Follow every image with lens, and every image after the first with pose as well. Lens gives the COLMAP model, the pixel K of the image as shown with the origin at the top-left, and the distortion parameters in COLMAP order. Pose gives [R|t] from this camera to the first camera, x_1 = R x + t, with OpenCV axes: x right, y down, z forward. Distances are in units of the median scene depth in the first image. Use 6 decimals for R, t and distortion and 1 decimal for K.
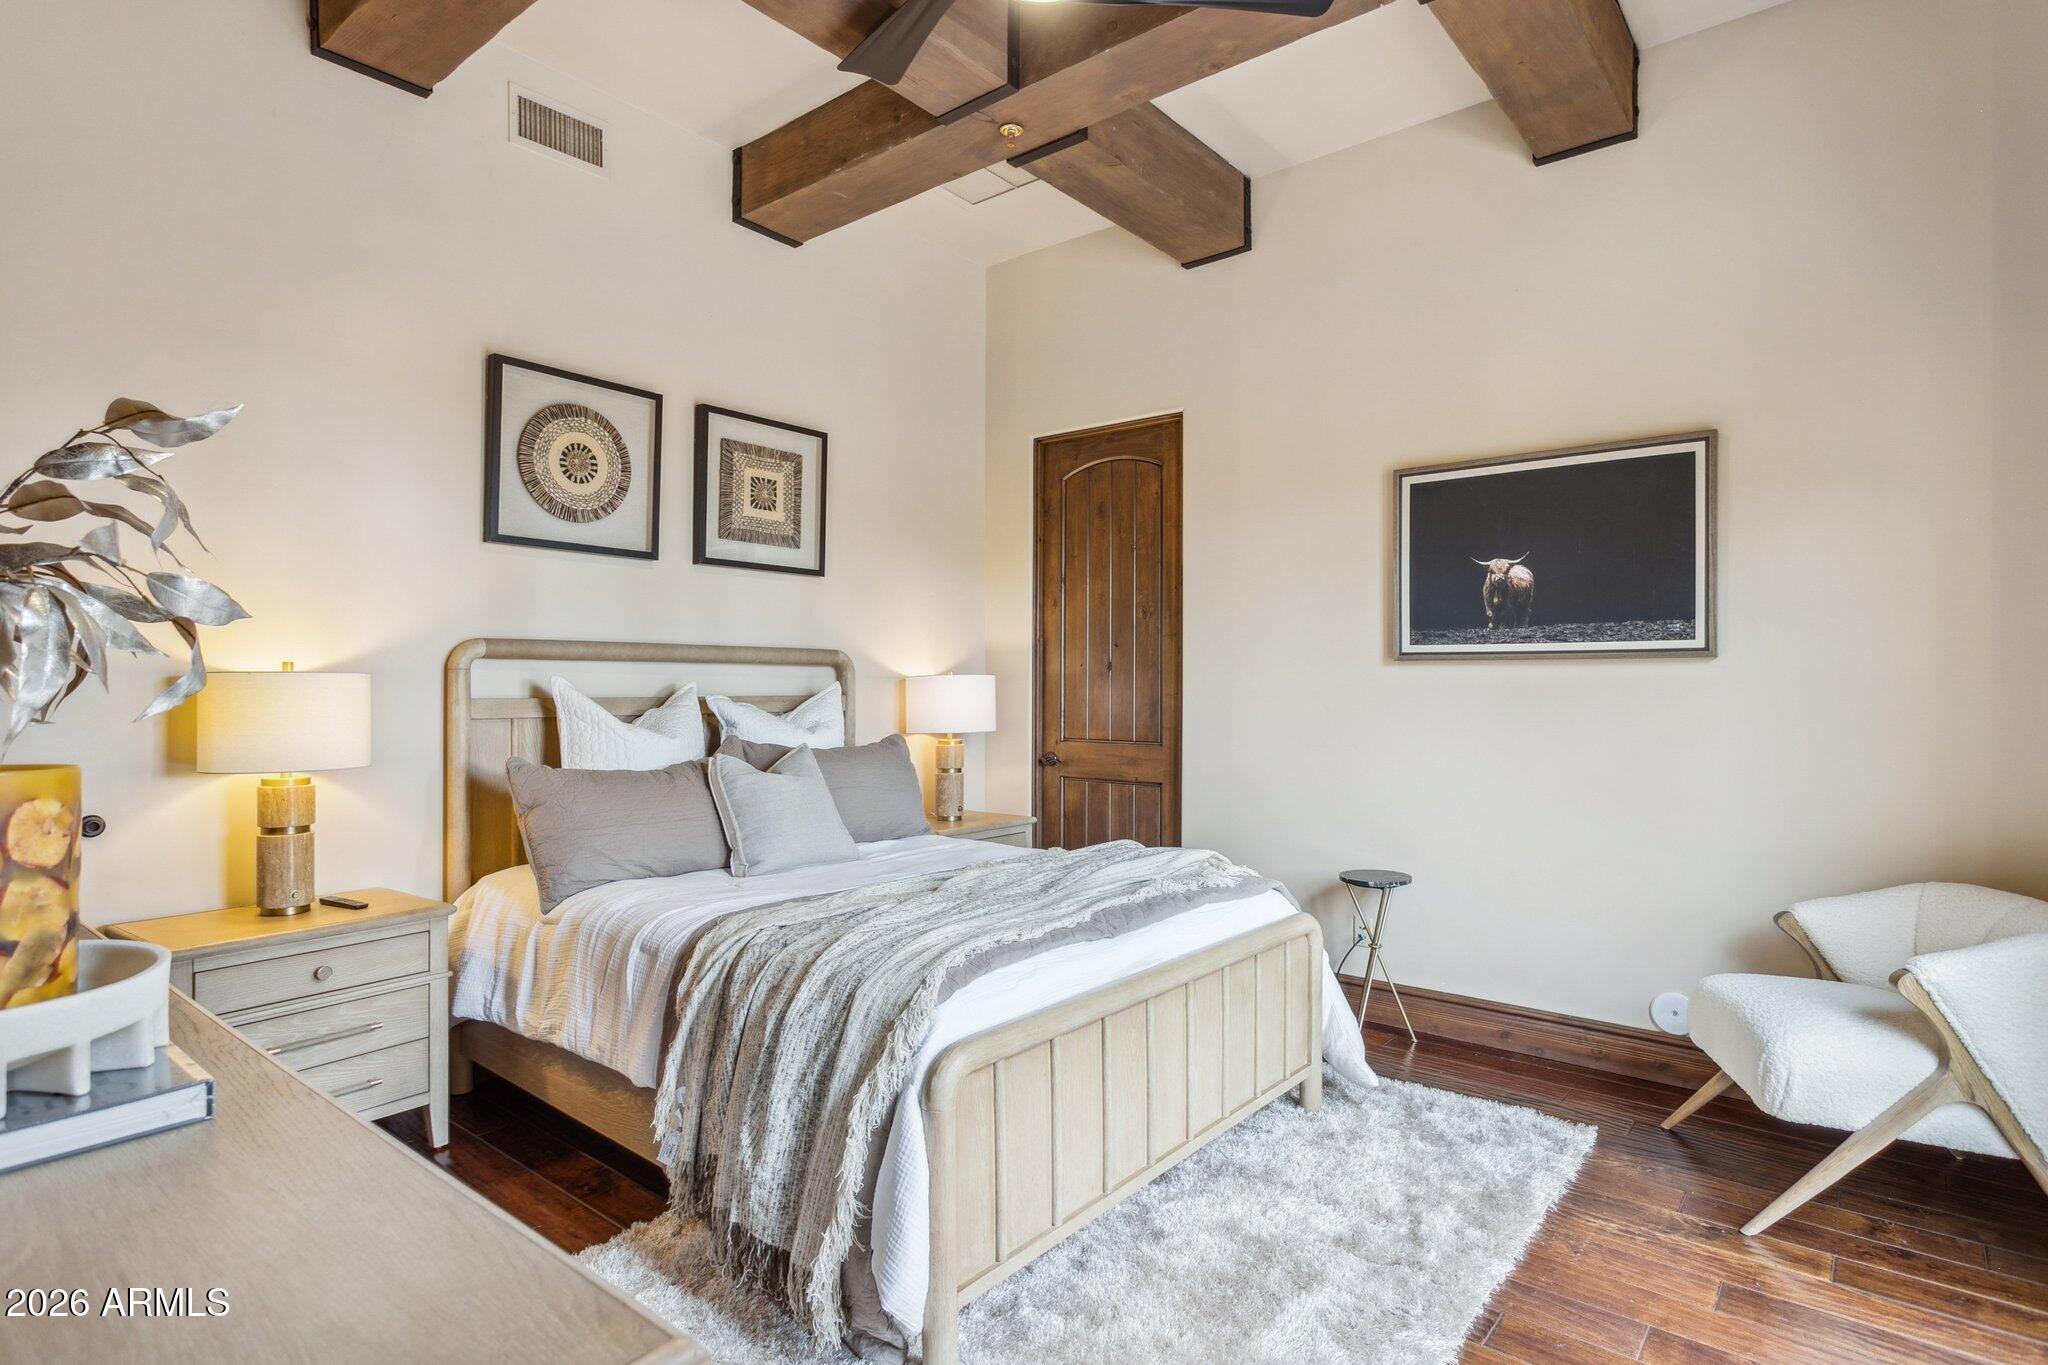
lens RADIAL K [[1045.0, 0, 1018.7], [0, 1045.0, 684.9], [0, 0, 1]] dist [-0.028318, -0.000396]
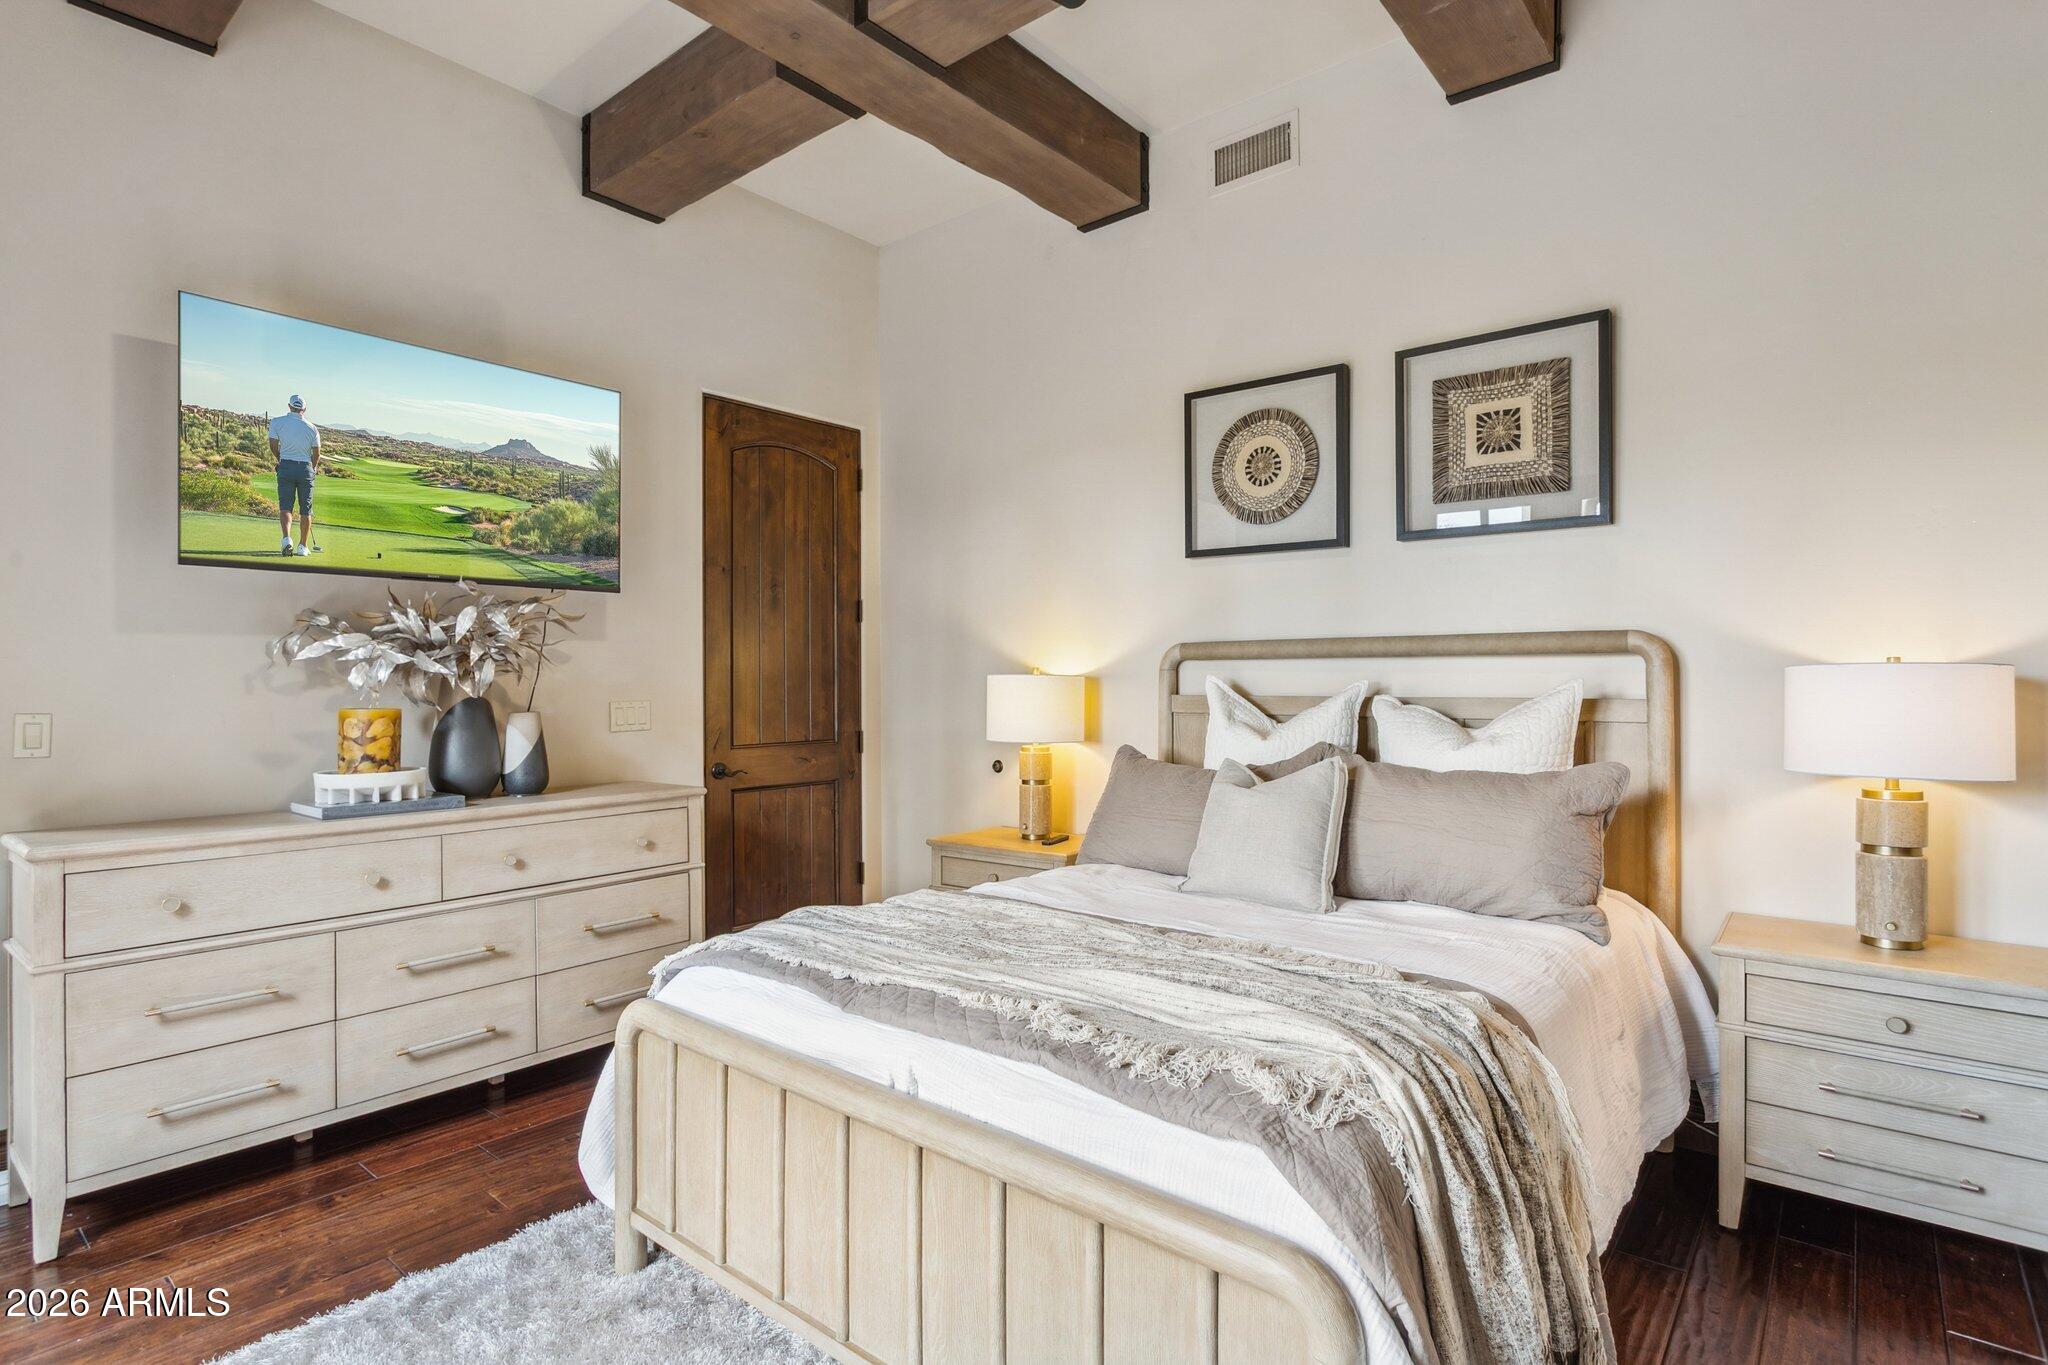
lens RADIAL K [[1015.8, 0, 1017.9], [0, 1015.8, 675.2], [0, 0, 1]] dist [-0.028517, 0.008562]
pose [[-0.018253, -0.009859, -0.999785, 0.534944], [-0.006784, 0.999930, -0.009736, 0.002765], [0.999810, 0.006605, -0.018319, 0.729724]]
